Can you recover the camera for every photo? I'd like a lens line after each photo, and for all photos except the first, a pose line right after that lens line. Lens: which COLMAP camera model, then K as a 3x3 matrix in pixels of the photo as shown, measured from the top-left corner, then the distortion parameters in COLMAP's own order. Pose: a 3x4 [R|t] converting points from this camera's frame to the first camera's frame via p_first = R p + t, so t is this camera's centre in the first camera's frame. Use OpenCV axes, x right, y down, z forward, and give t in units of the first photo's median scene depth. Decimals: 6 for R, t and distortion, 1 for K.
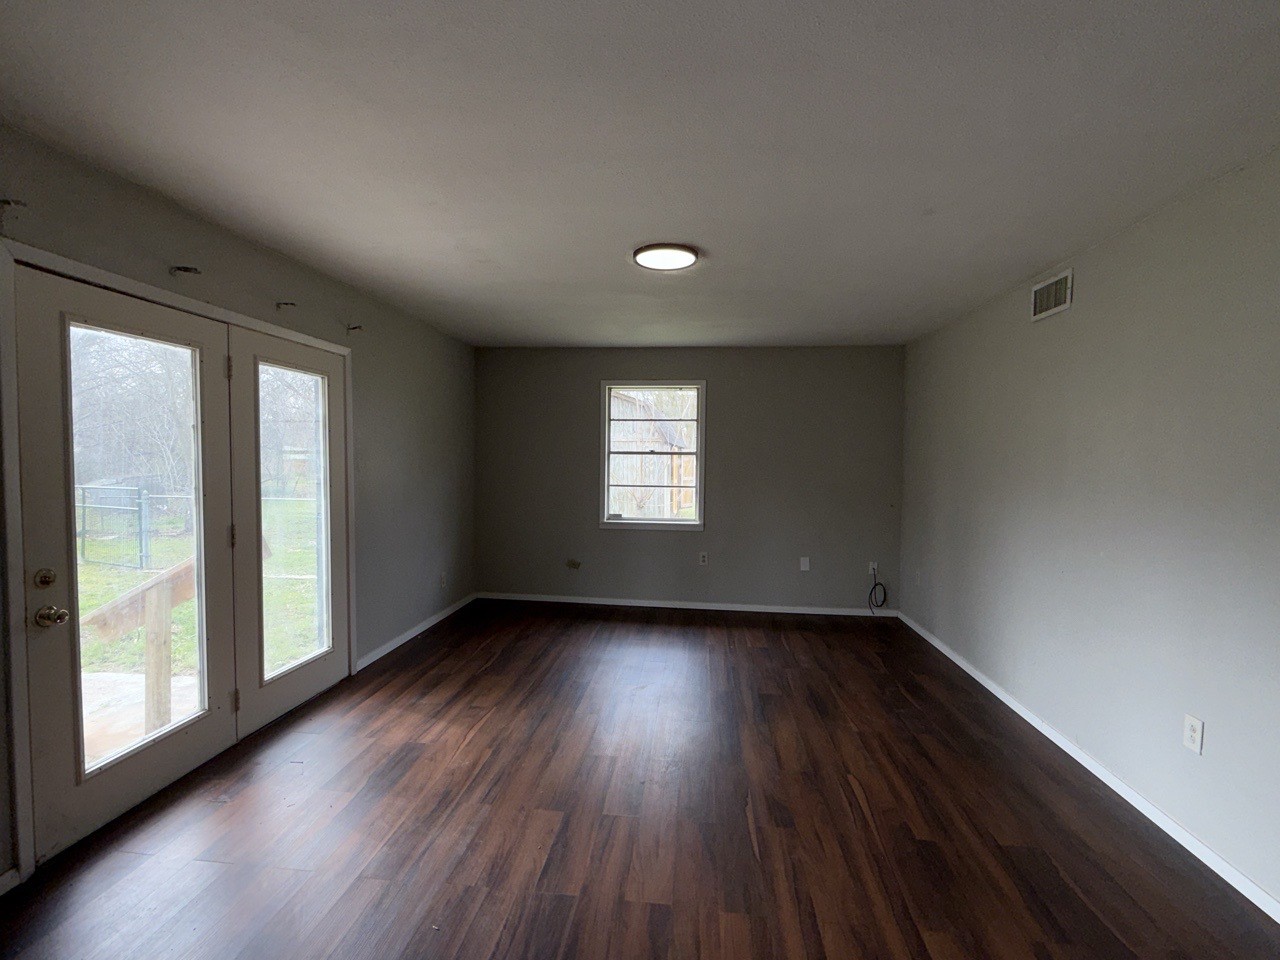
lens RADIAL K [[602.2, 0, 639.6], [0, 602.2, 483.8], [0, 0, 1]] dist [-0.002065, 0.000301]
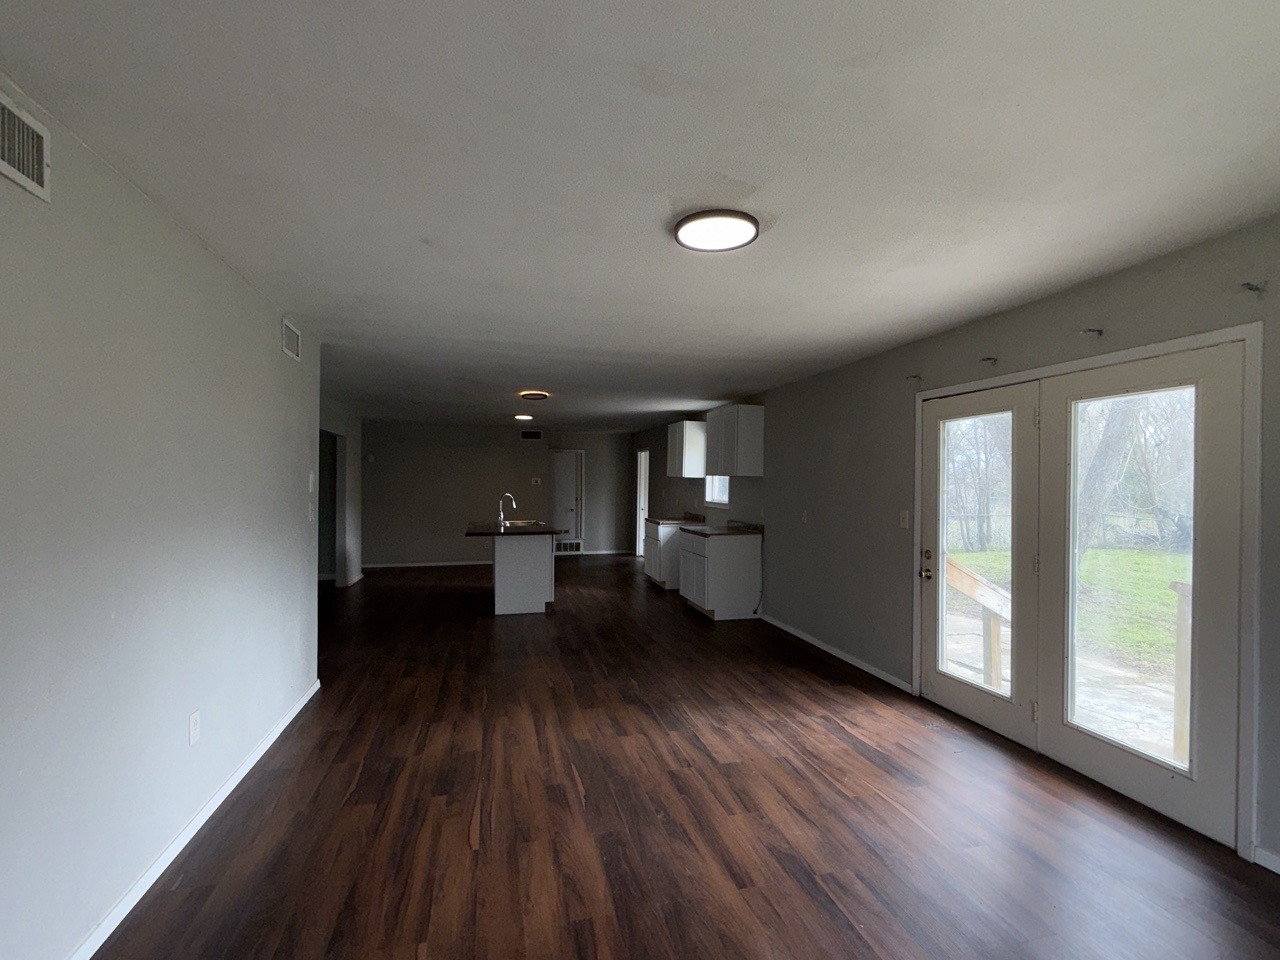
lens RADIAL K [[602.2, 0, 639.6], [0, 602.2, 483.8], [0, 0, 1]] dist [-0.002065, 0.000301]
pose [[-0.940823, -0.018907, -0.338371, 0.408059], [-0.032405, 0.998887, 0.034286, -0.079221], [0.337346, 0.043222, -0.940388, 1.779984]]
